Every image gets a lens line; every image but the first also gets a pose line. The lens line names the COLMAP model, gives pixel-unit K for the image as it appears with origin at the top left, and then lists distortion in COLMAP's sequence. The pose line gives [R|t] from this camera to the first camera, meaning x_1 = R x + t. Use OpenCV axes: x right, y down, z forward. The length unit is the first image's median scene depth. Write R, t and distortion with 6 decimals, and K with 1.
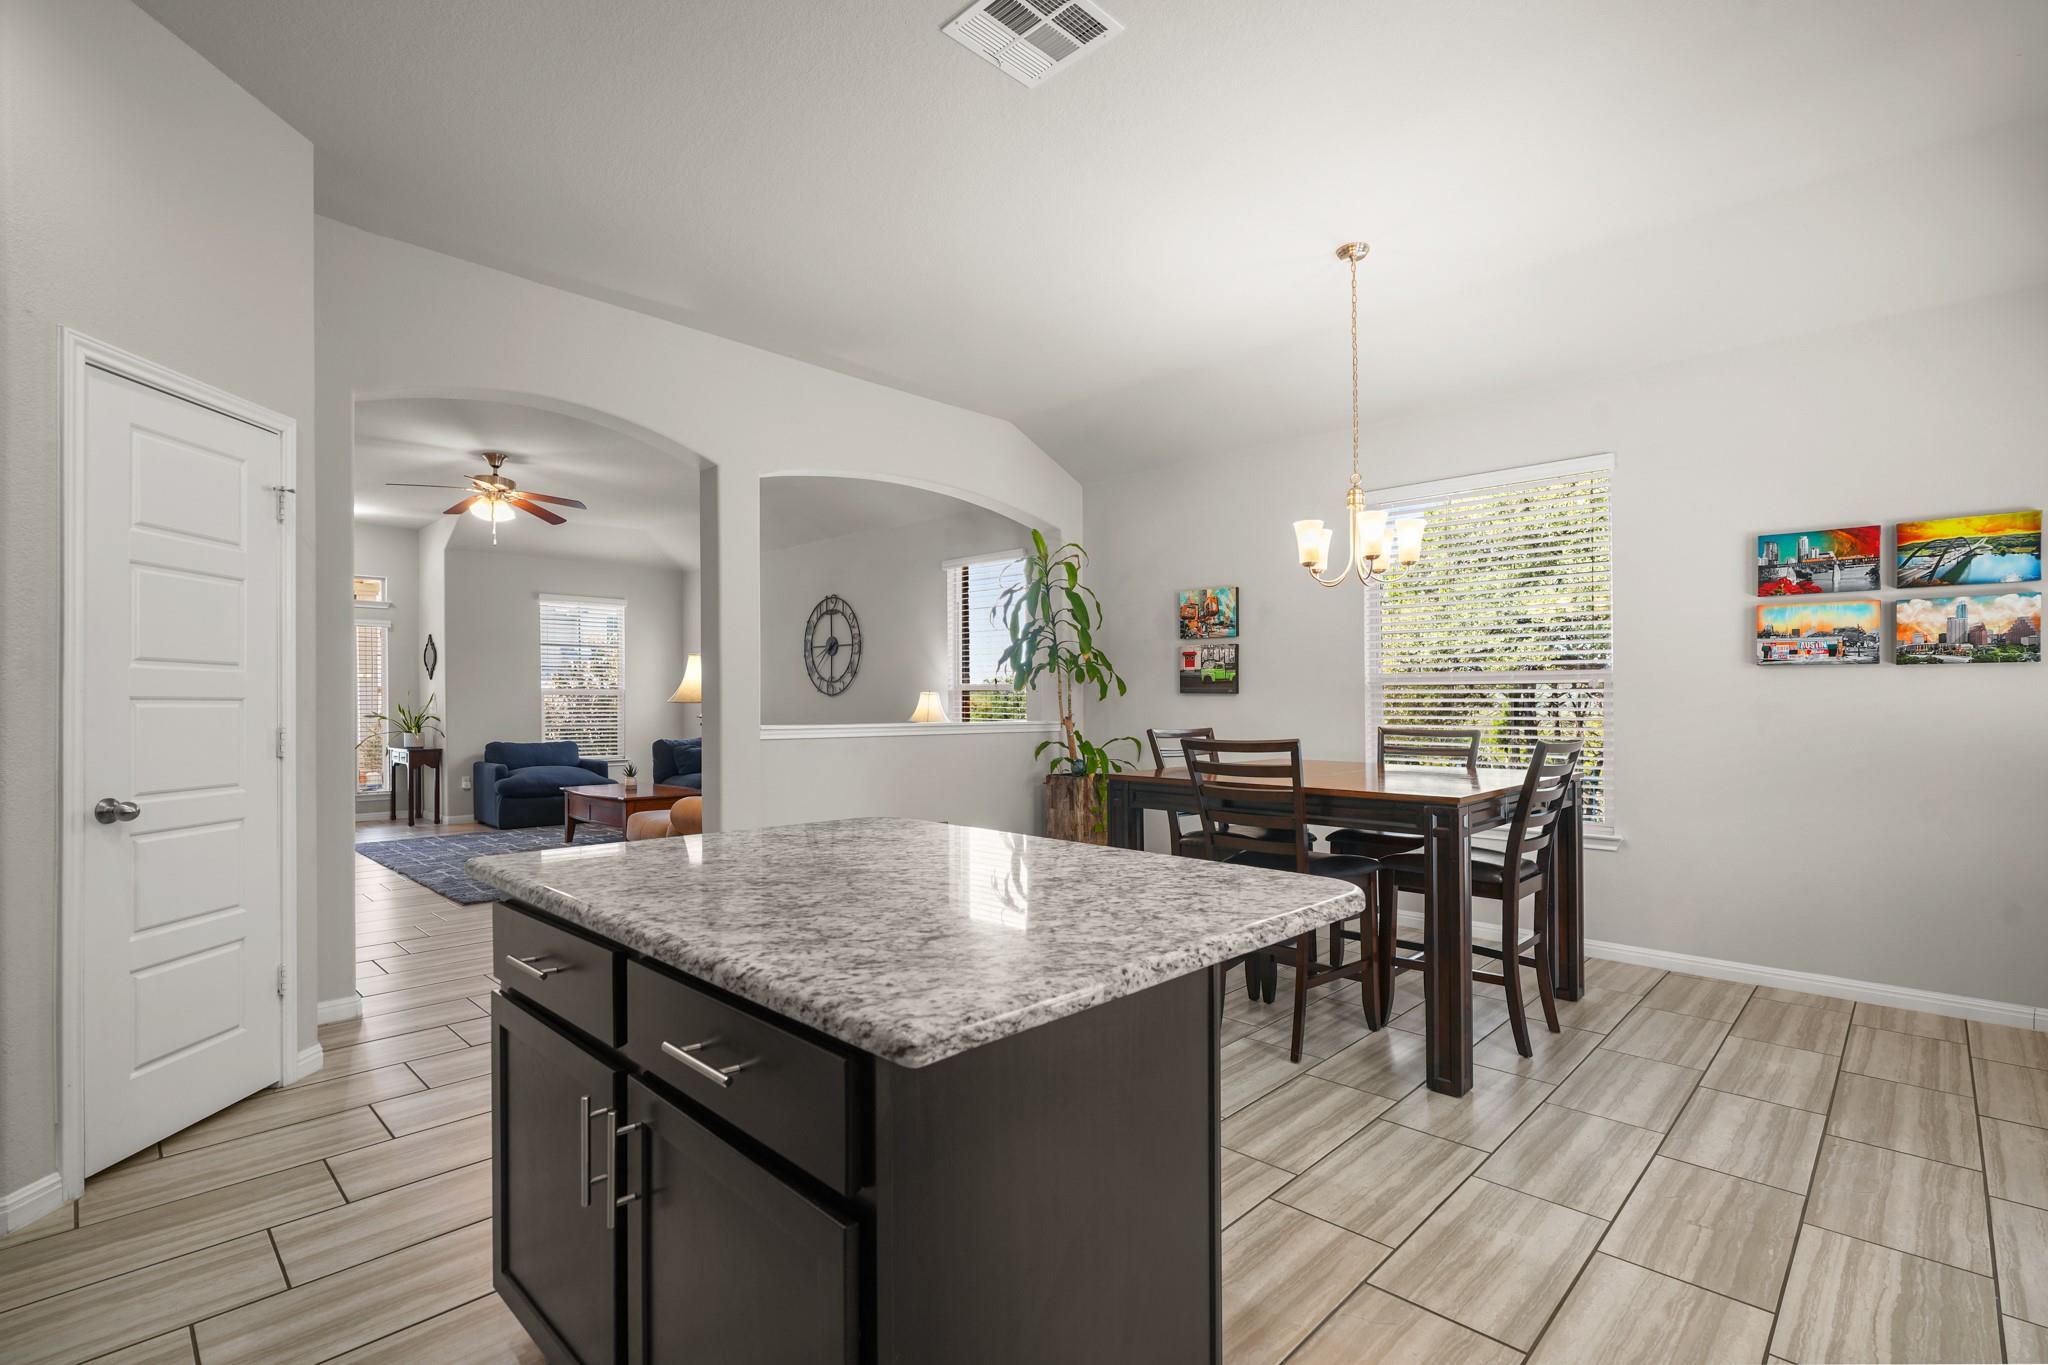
lens RADIAL K [[929.0, 0, 1052.7], [0, 929.0, 726.0], [0, 0, 1]] dist [-0.006814, -0.000732]
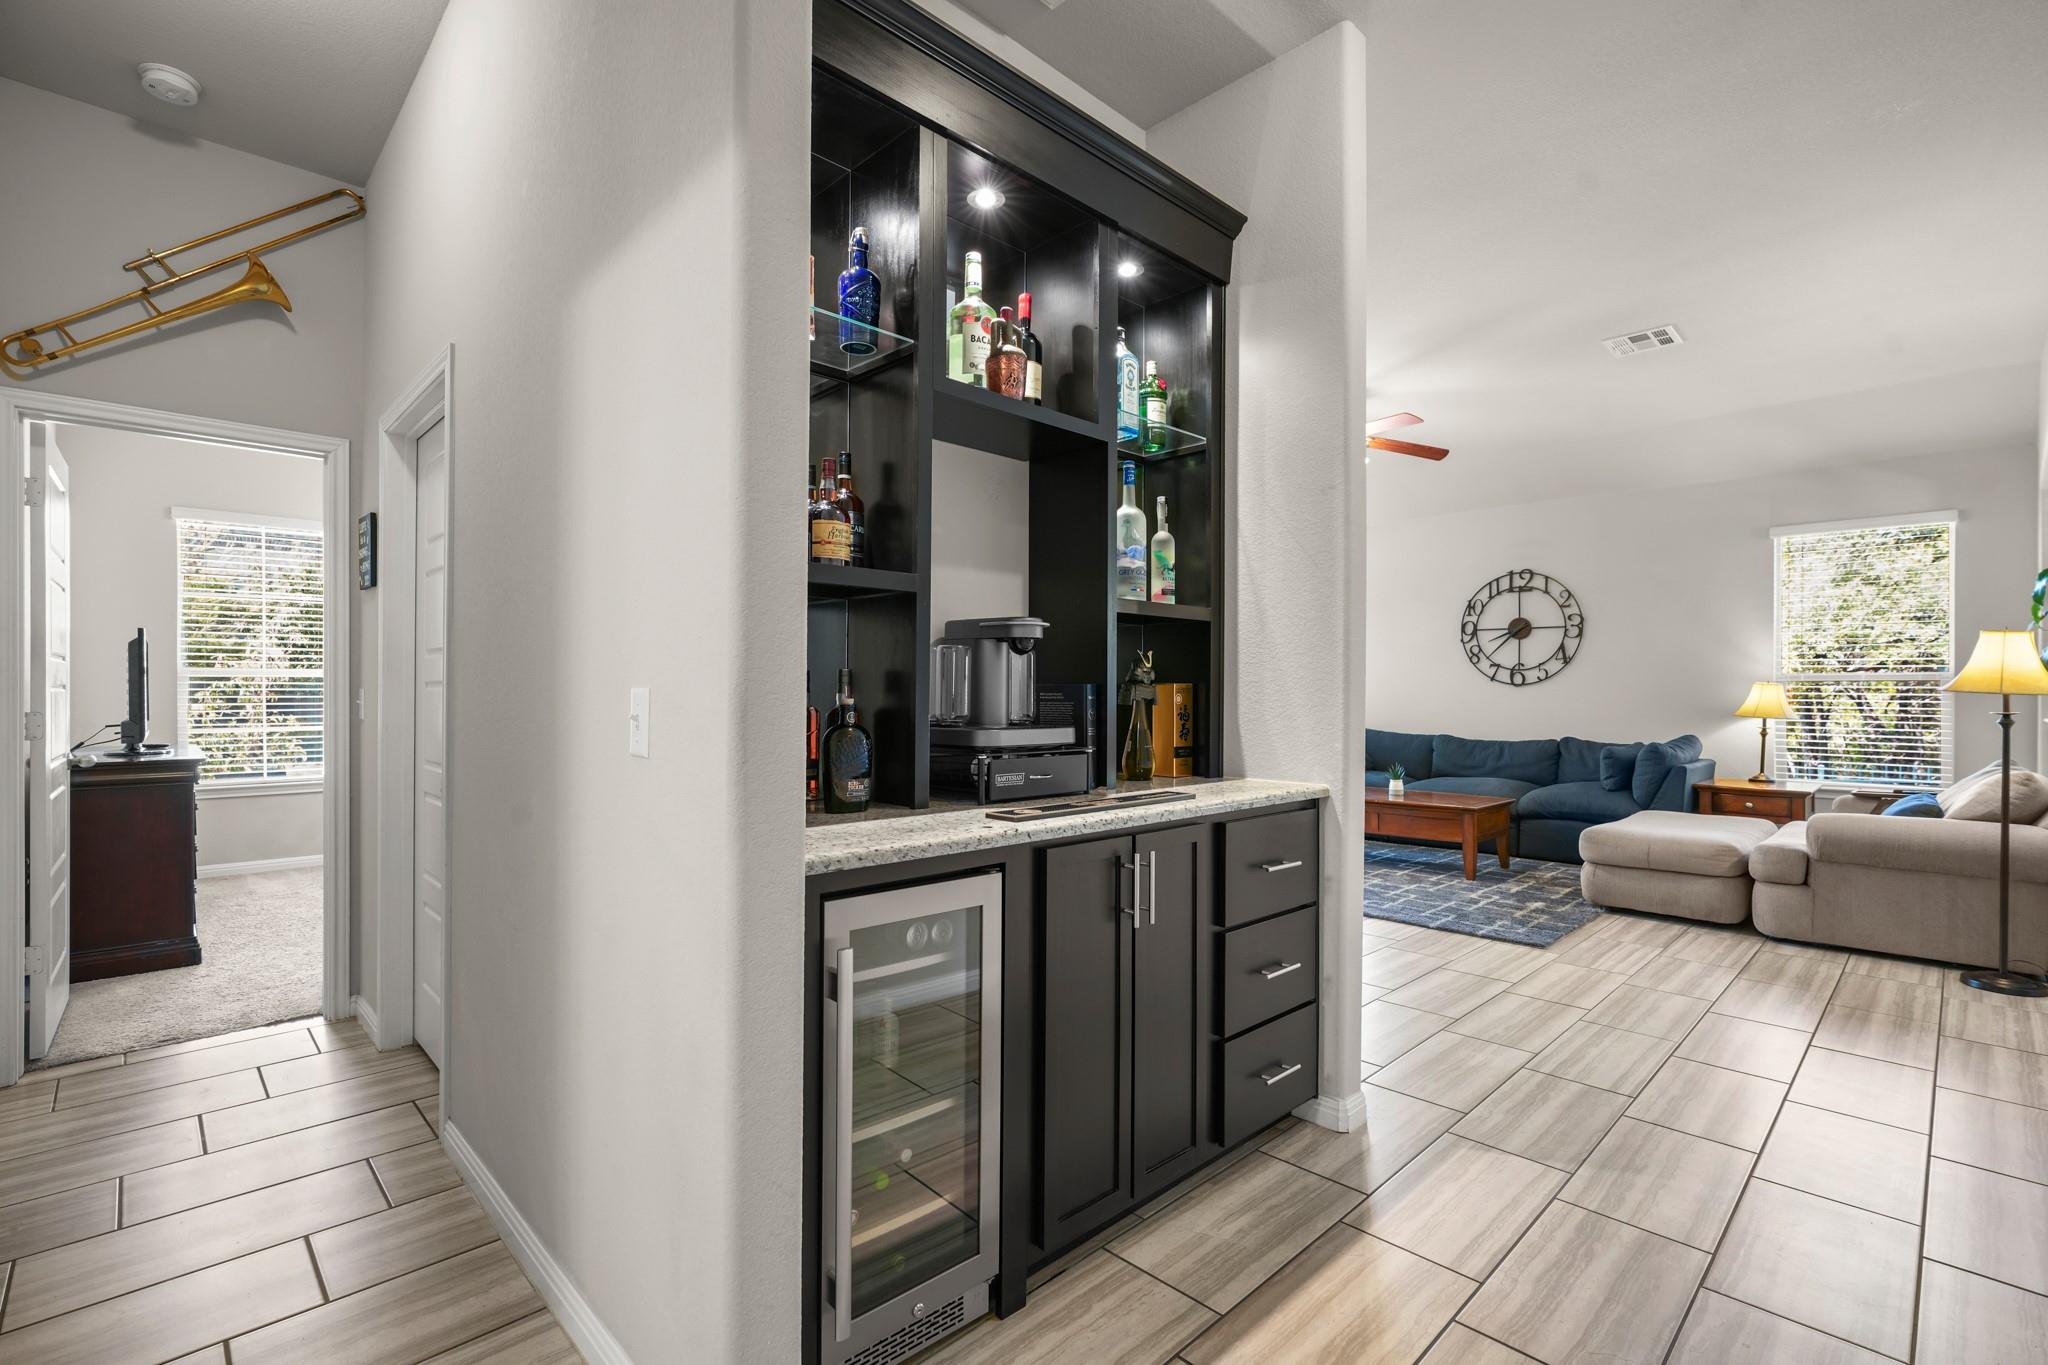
lens RADIAL K [[929.0, 0, 1036.5], [0, 929.0, 689.6], [0, 0, 1]] dist [-0.006814, -0.000732]
pose [[0.999192, 0.003787, -0.040013, -0.657116], [-0.004701, 0.999730, -0.022766, -0.007569], [0.039916, 0.022935, 0.998940, 0.122760]]
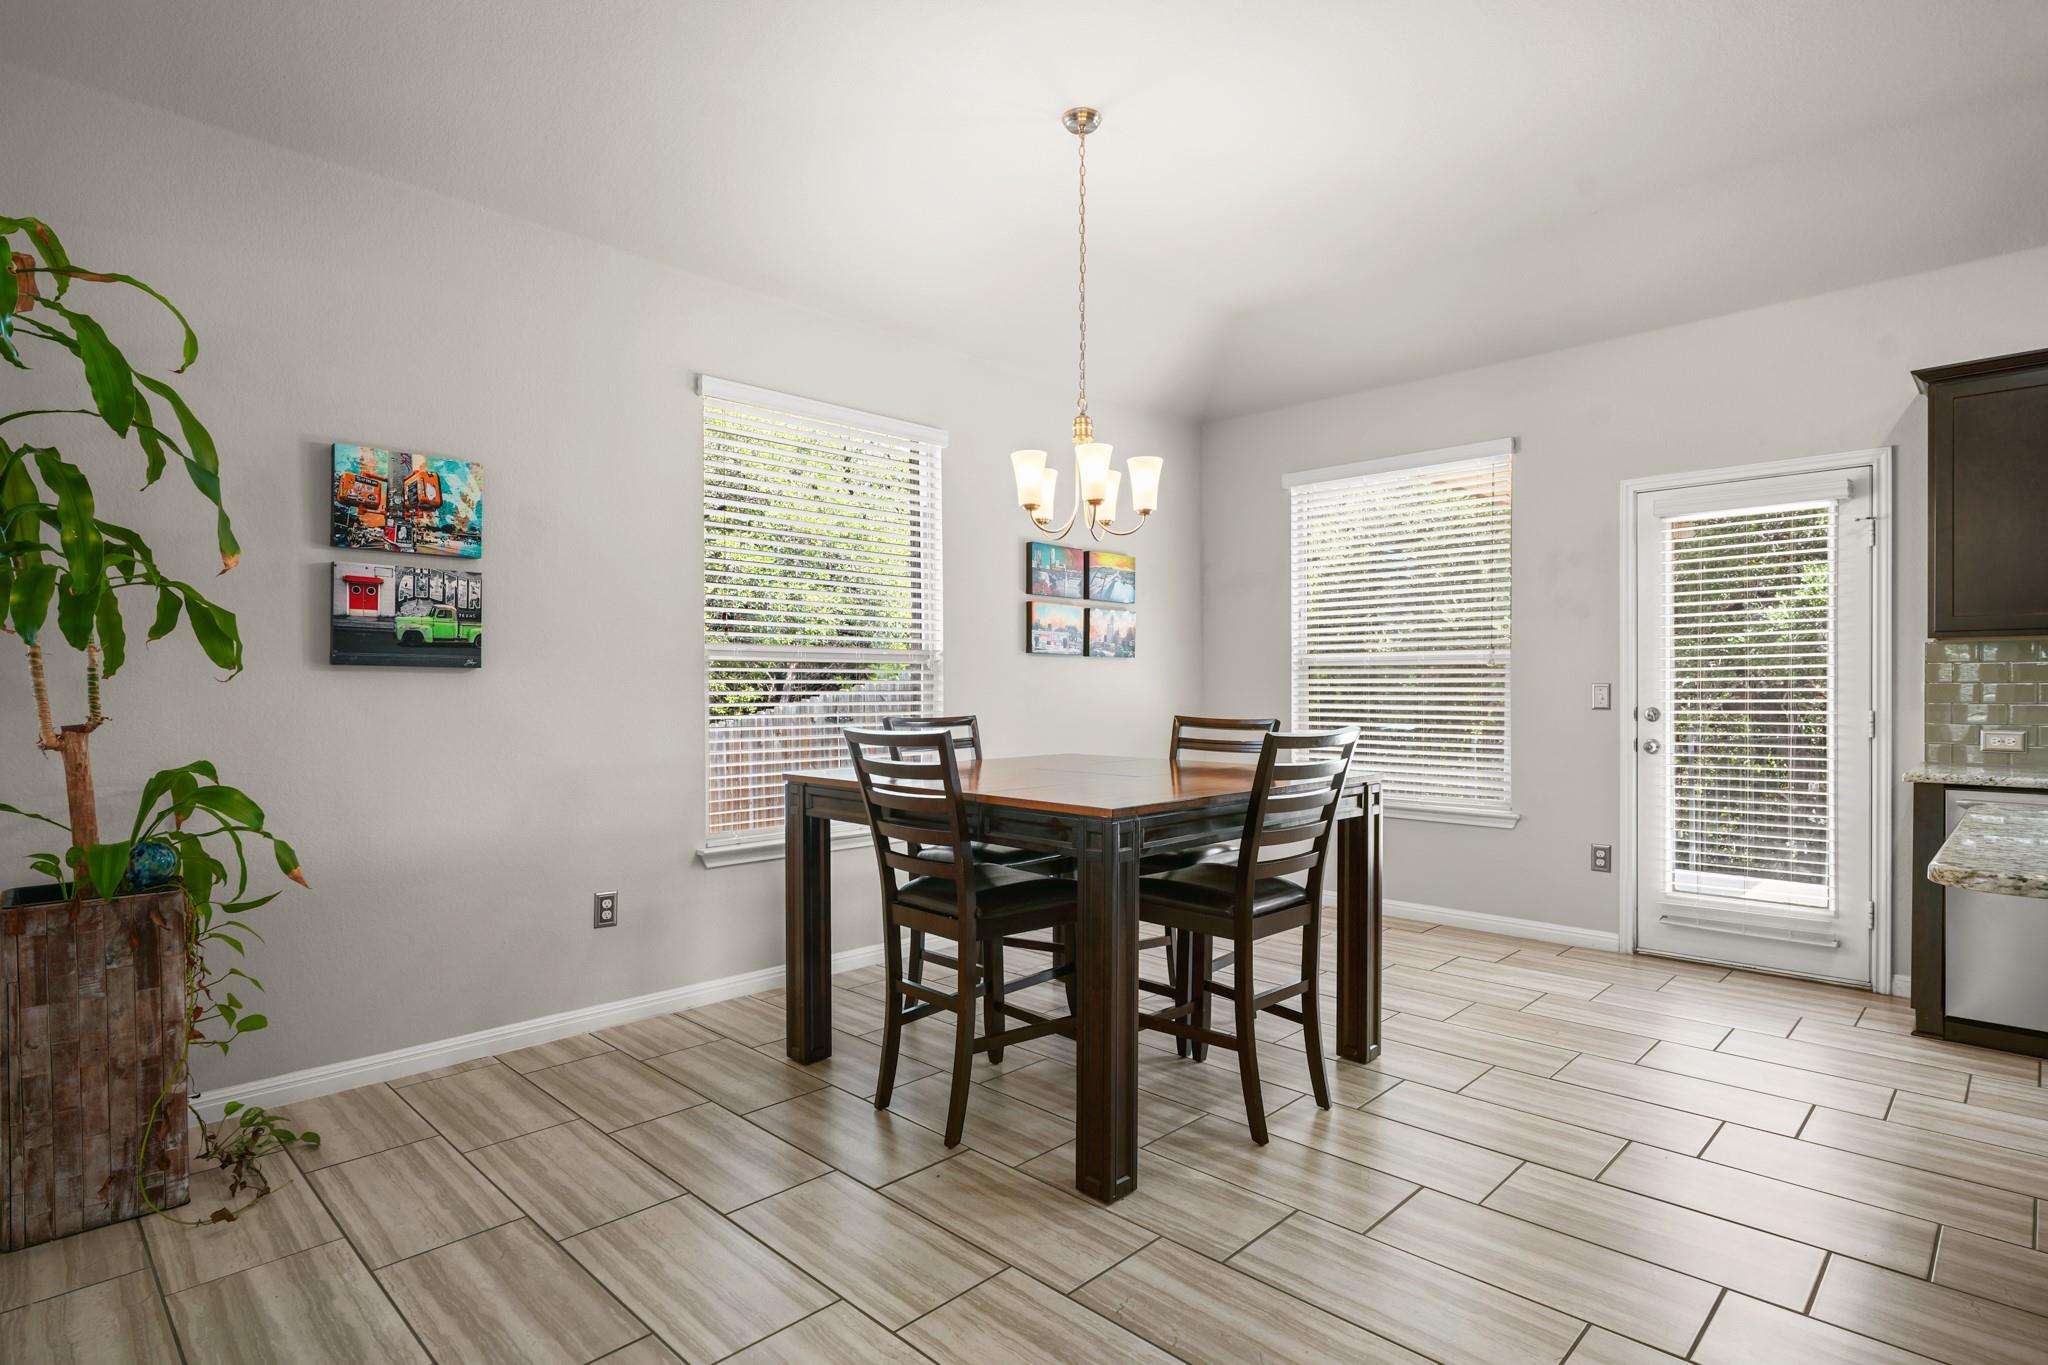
lens RADIAL K [[1048.6, 0, 1029.1], [0, 1048.6, 692.7], [0, 0, 1]] dist [0.002221, -0.000069]
pose [[0.024739, -0.009275, 0.999651, -0.264411], [0.022875, 0.999700, 0.008710, -0.013048], [-0.999432, 0.022651, 0.024943, 0.462747]]
